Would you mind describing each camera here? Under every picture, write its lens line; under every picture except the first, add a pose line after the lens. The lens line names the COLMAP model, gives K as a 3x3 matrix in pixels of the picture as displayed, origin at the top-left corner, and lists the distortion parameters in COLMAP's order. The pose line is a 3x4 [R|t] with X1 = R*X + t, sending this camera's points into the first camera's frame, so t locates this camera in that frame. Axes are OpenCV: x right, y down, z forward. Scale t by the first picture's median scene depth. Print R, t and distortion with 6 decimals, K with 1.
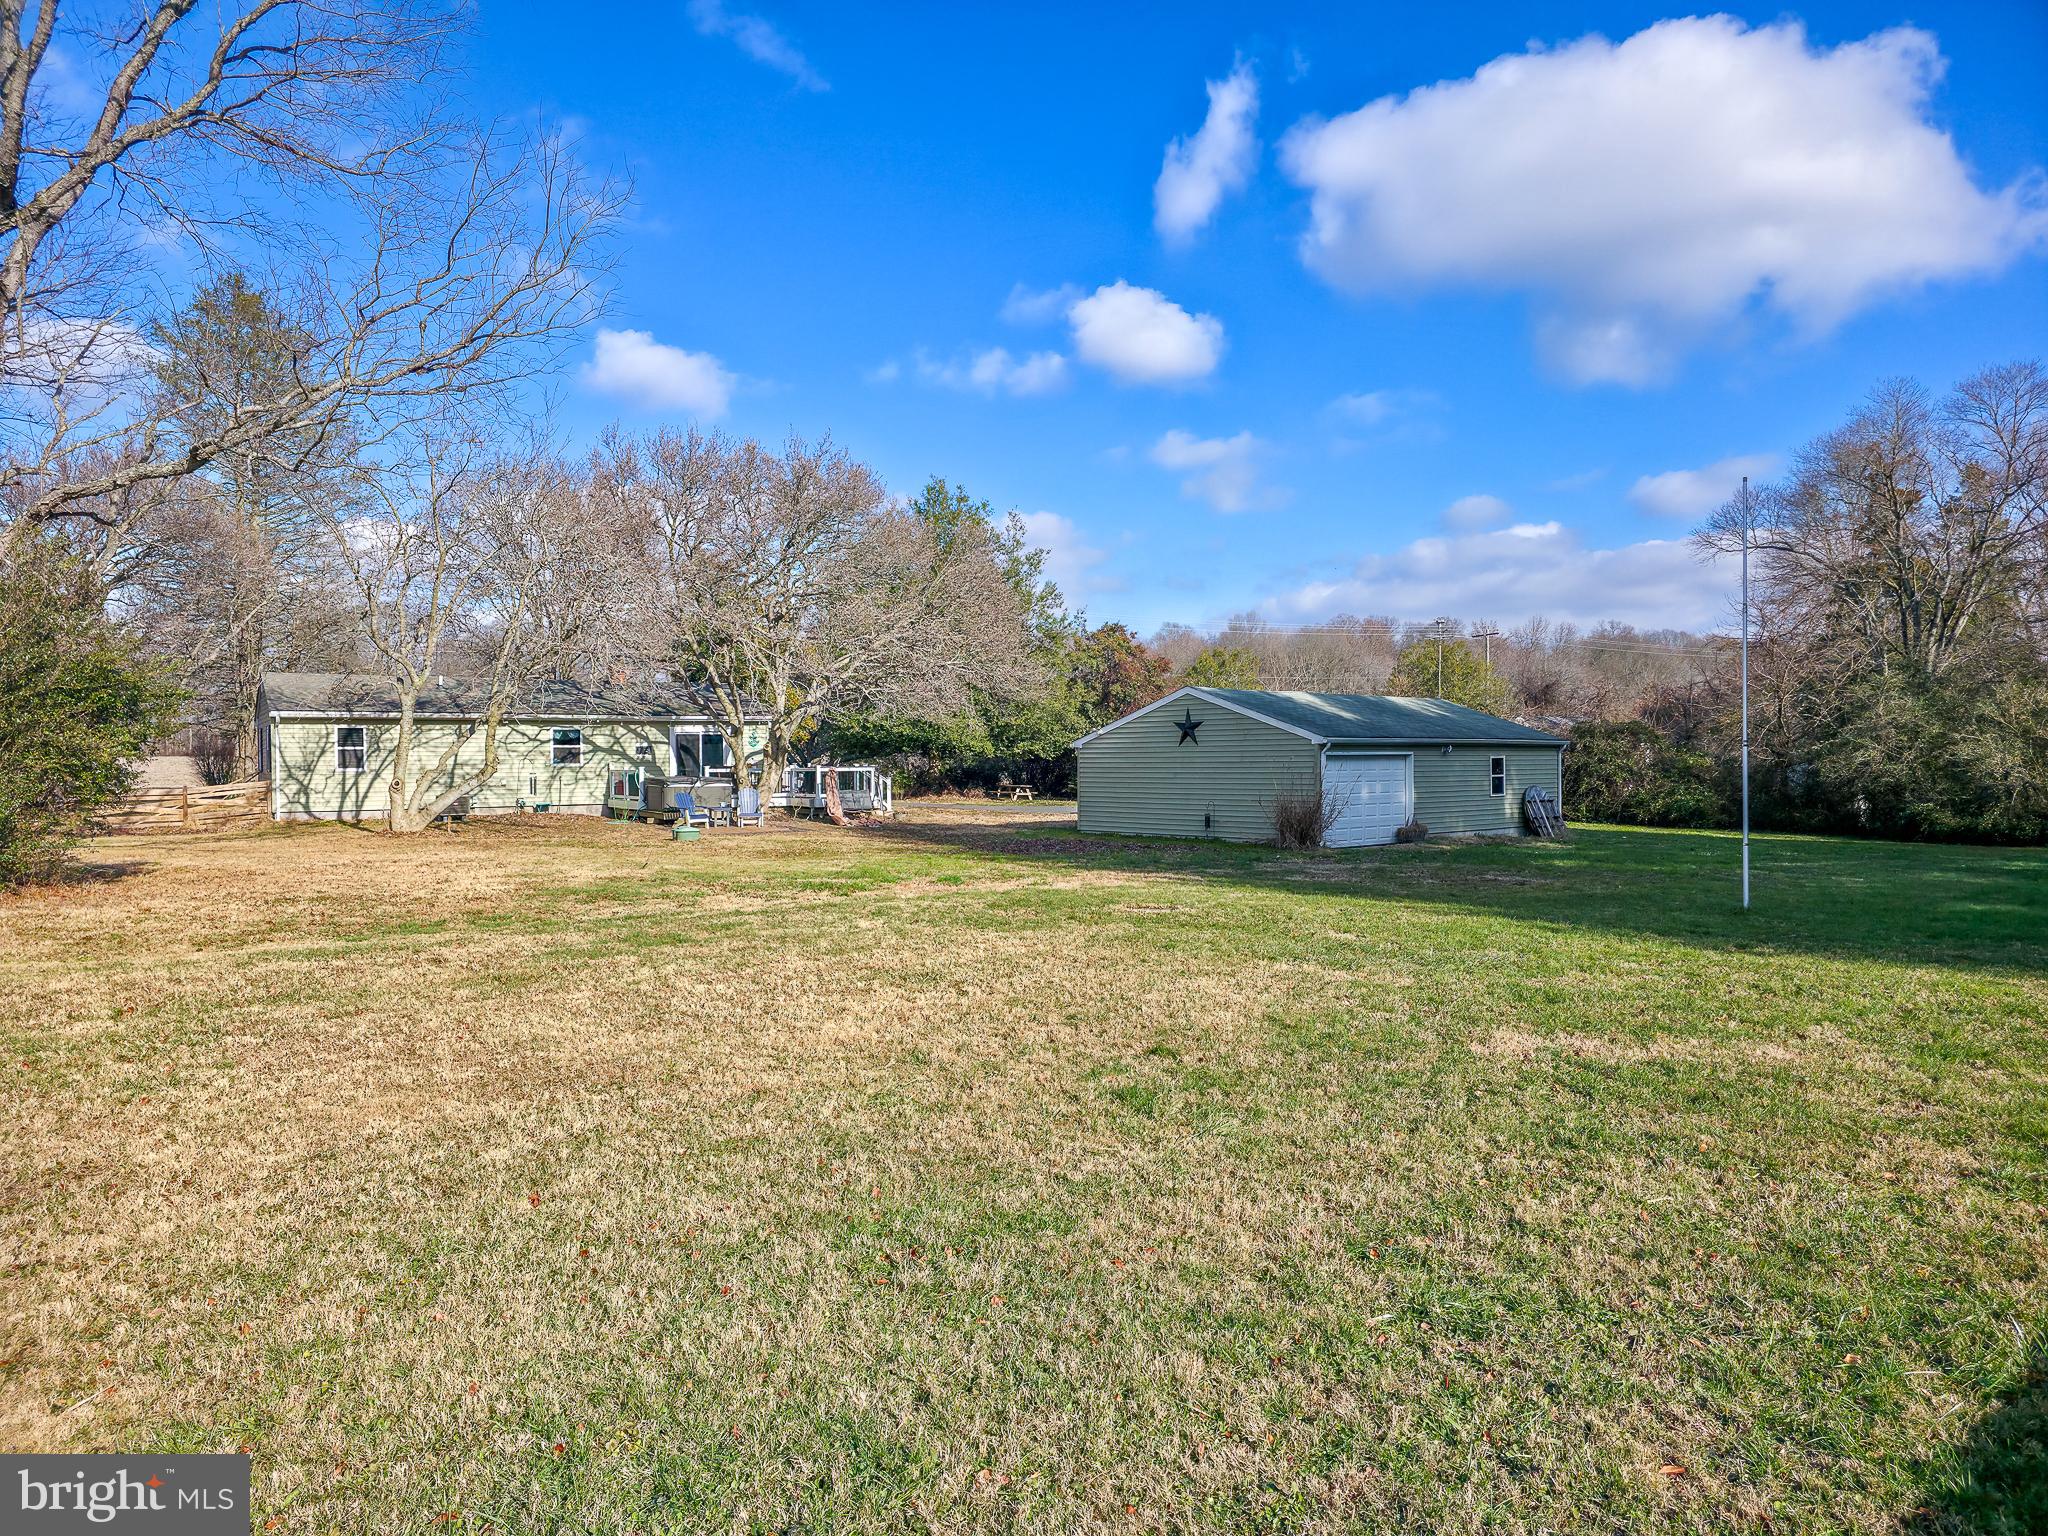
lens RADIAL K [[1376.6, 0, 1033.4], [0, 1376.6, 782.4], [0, 0, 1]] dist [0.031195, -0.001745]
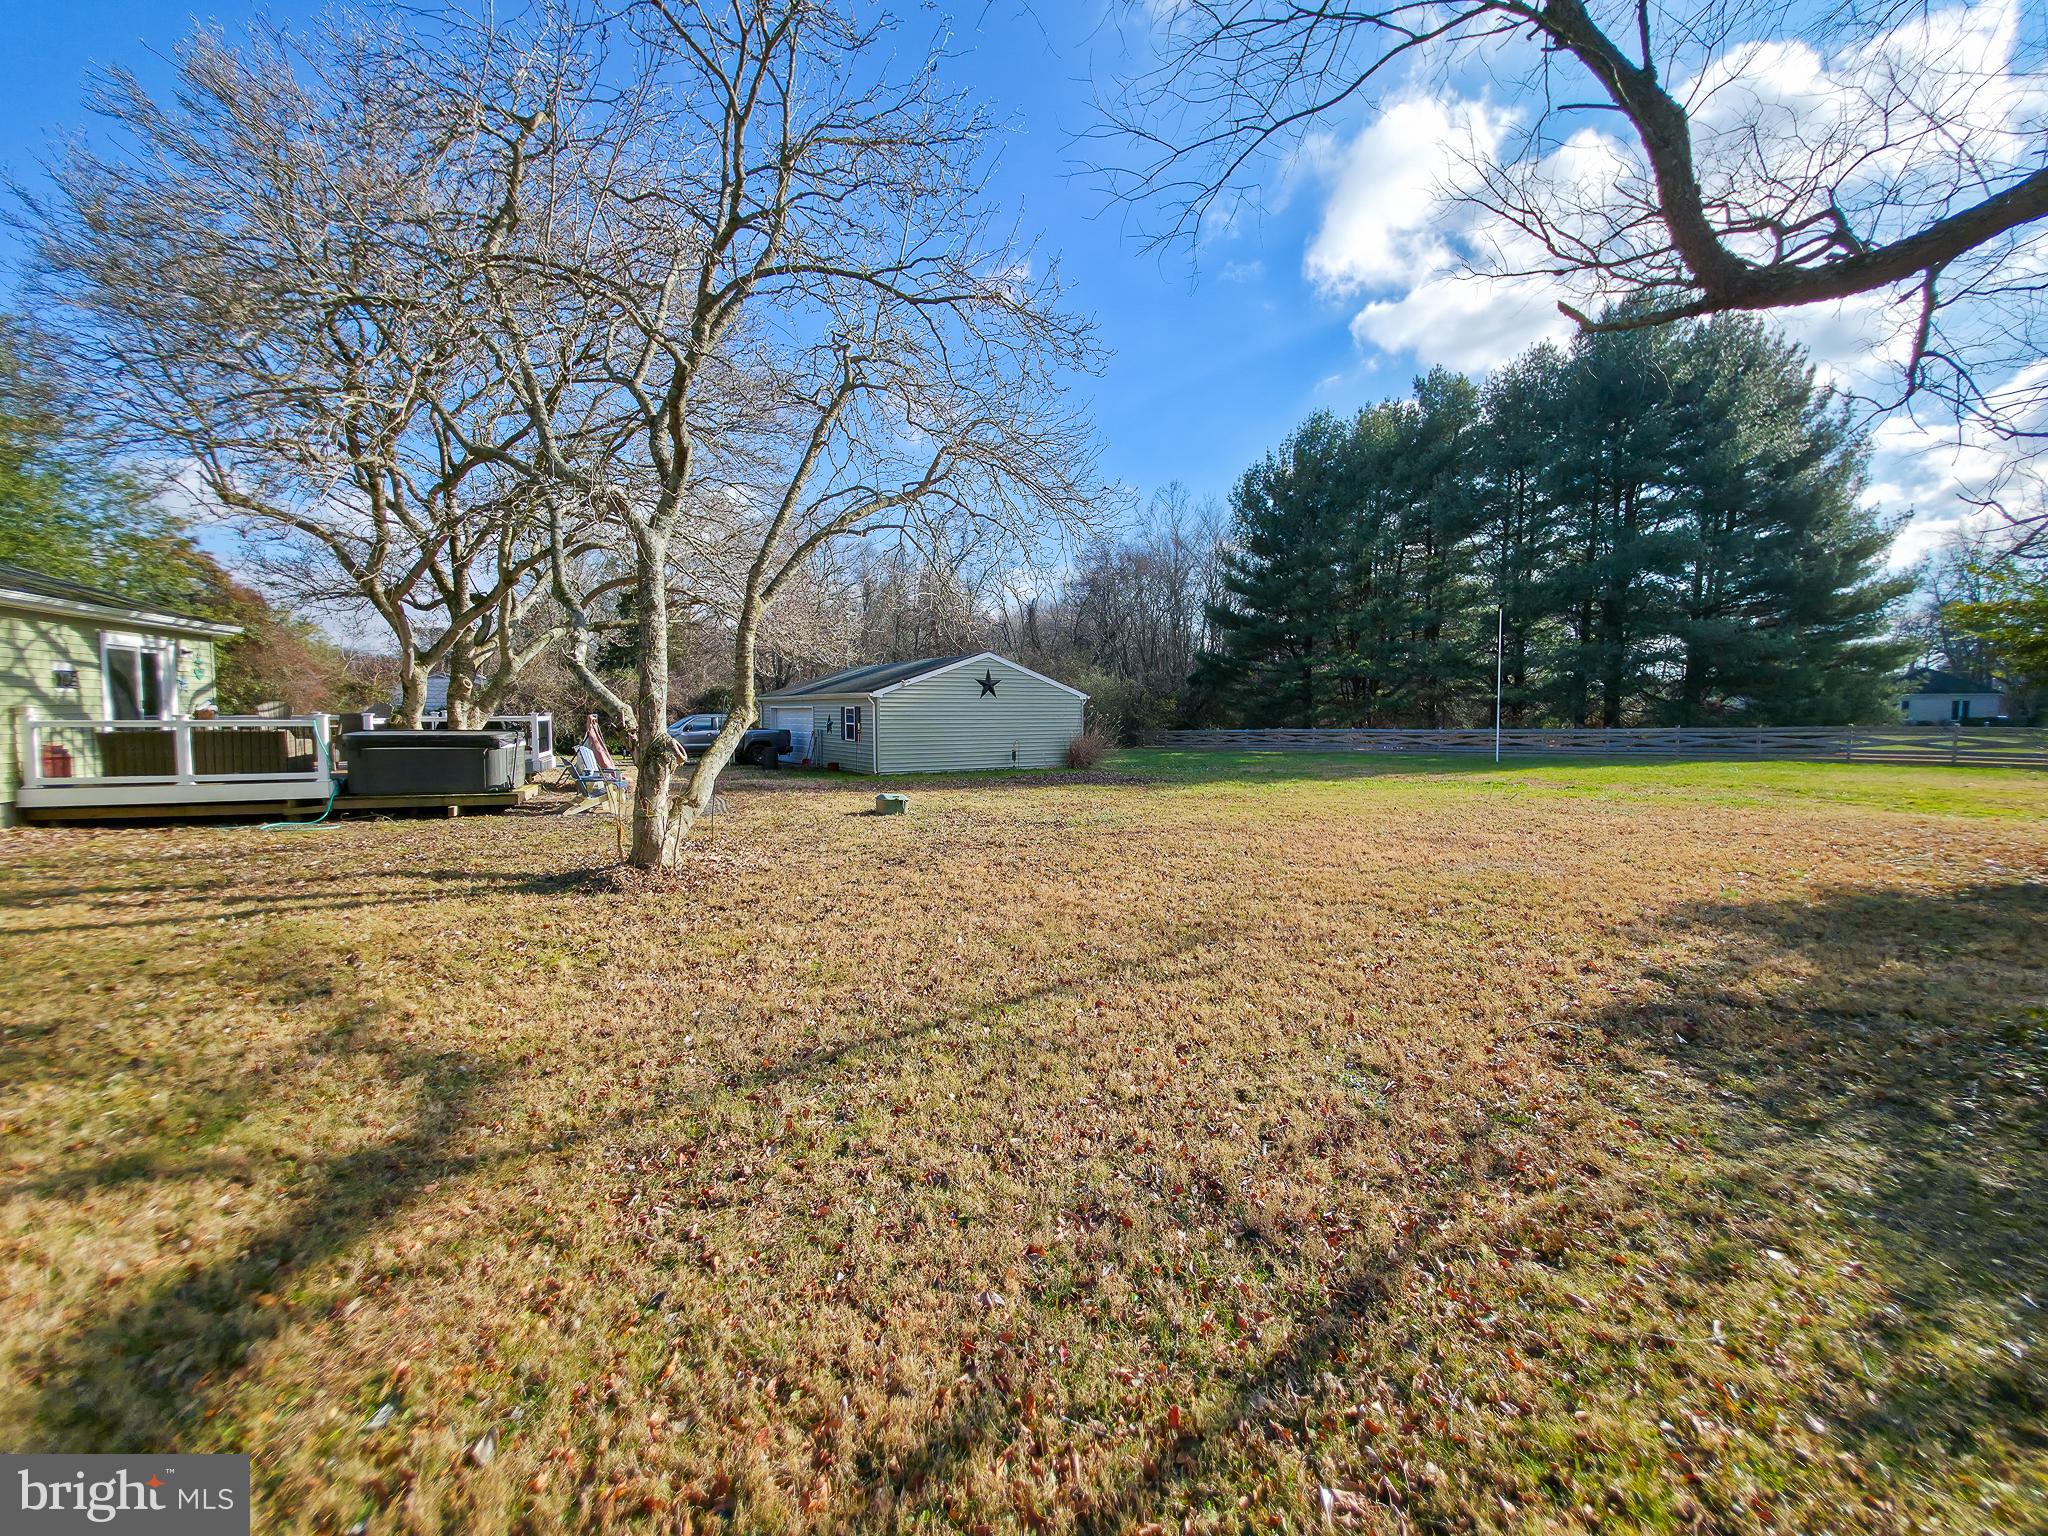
lens RADIAL K [[836.5, 0, 1007.2], [0, 836.5, 767.0], [0, 0, 1]] dist [0.001392, -0.001194]
pose [[0.185119, -0.058982, 0.980945, -0.519003], [0.013972, 0.998254, 0.057386, -0.005731], [-0.982617, 0.003083, 0.185620, 0.661459]]
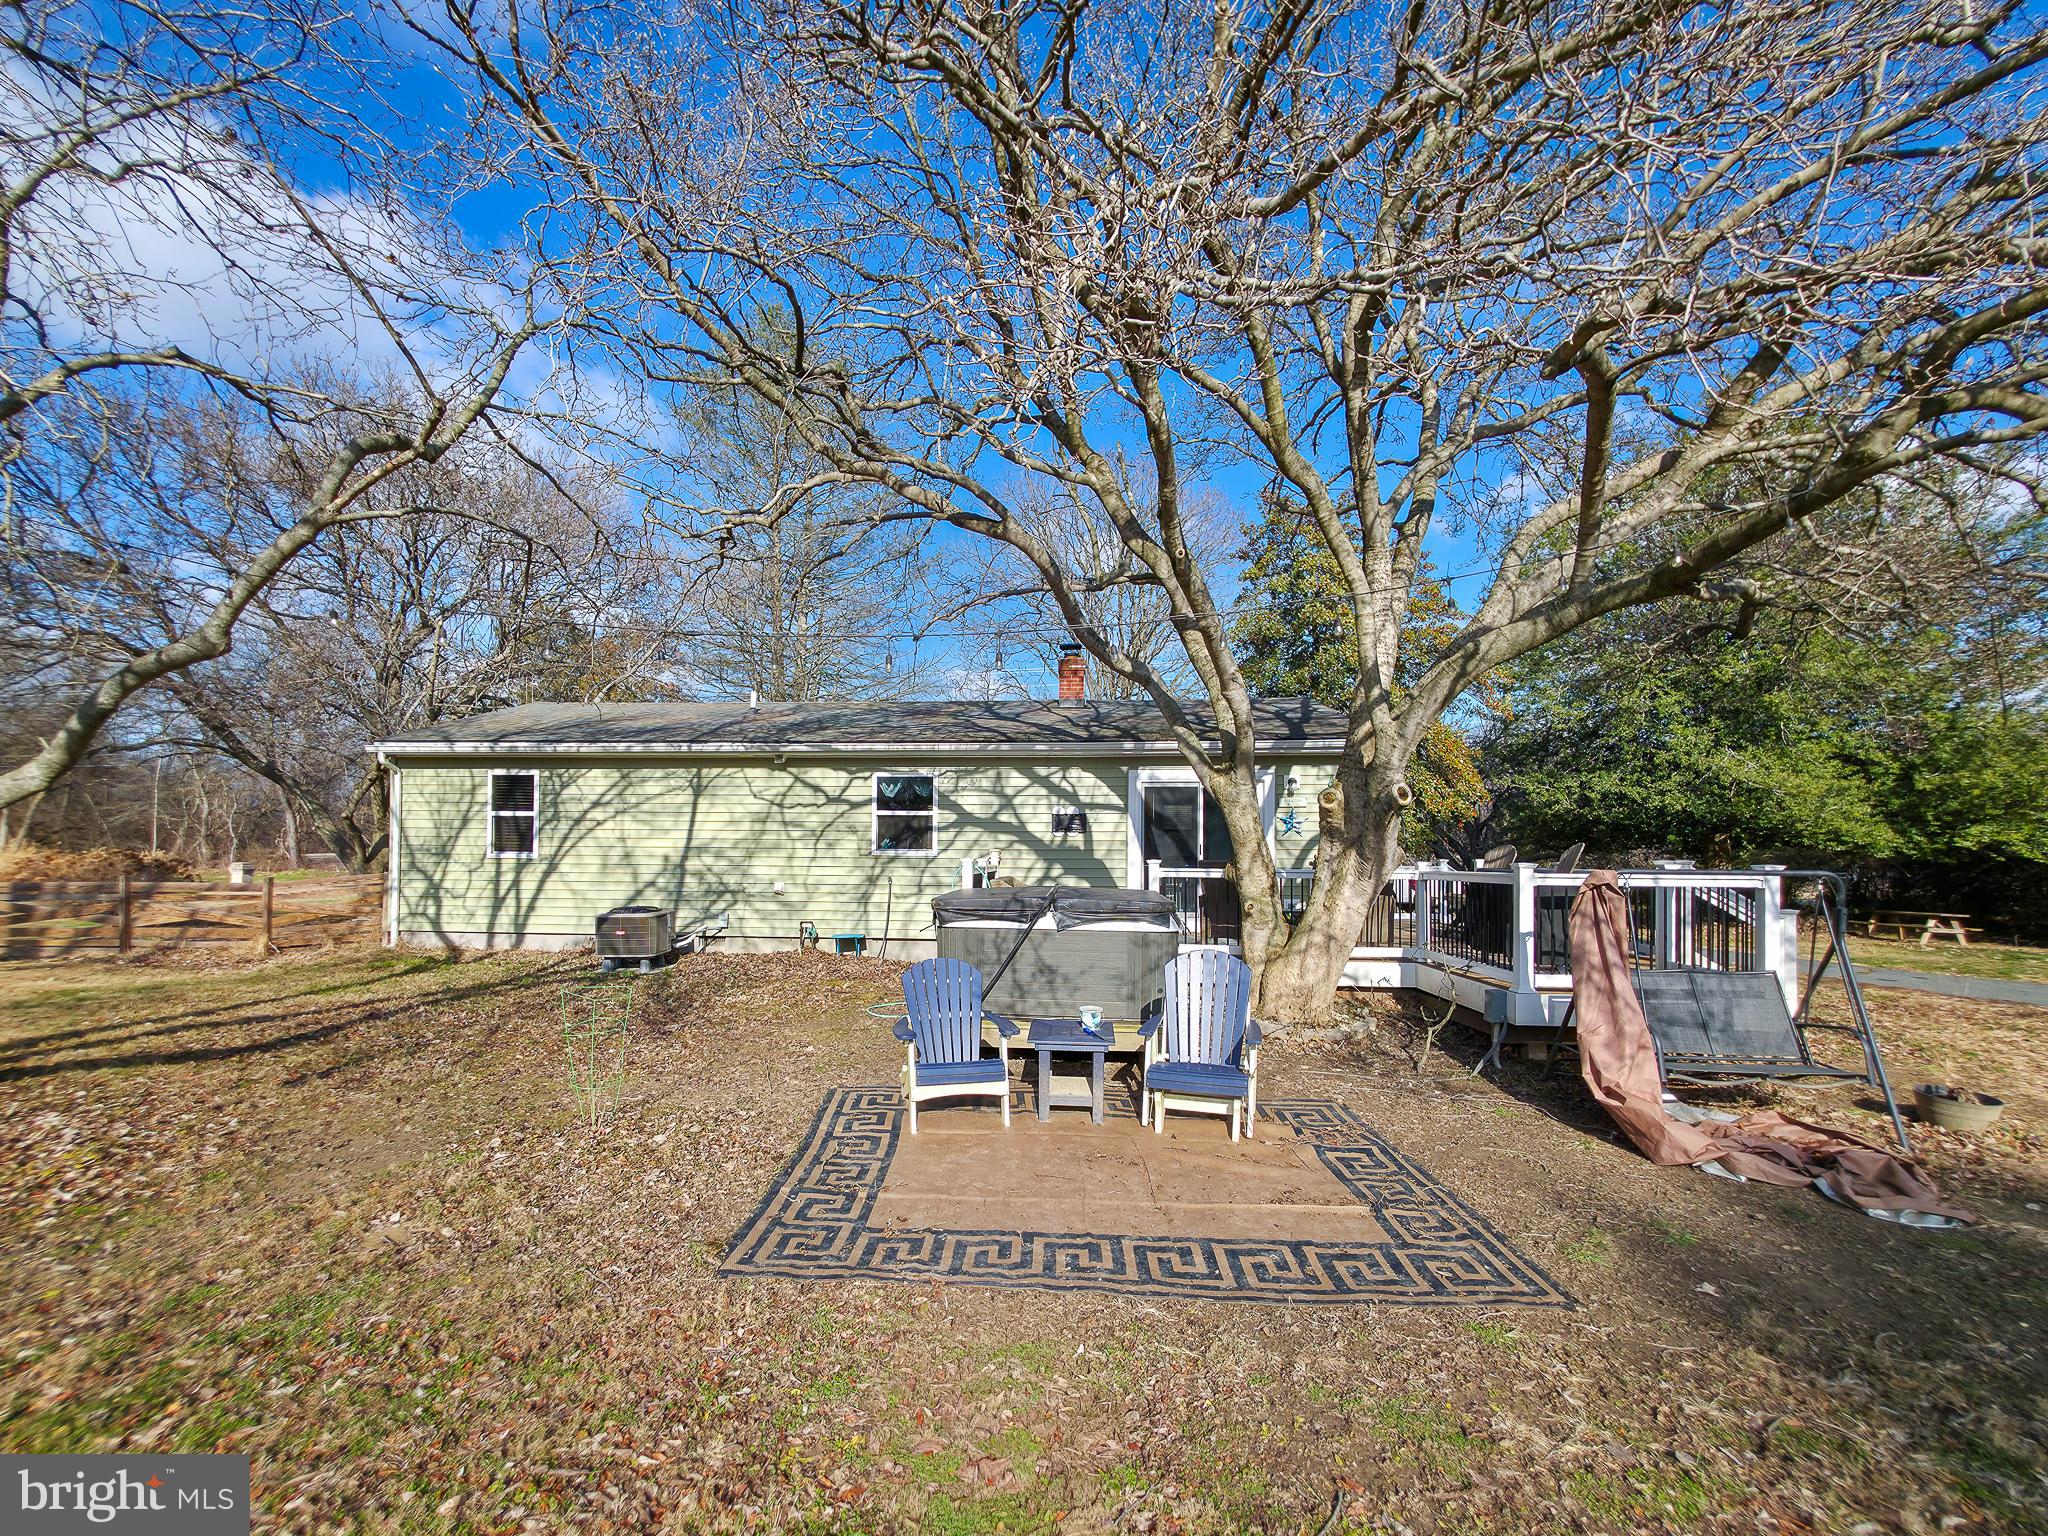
lens RADIAL K [[836.5, 0, 1035.5], [0, 836.5, 842.2], [0, 0, 1]] dist [0.001392, -0.001194]
pose [[0.807288, 0.002724, -0.590152, -0.135977], [-0.026280, 0.999163, -0.031338, -0.008895], [0.589573, 0.040809, 0.806684, 0.805579]]
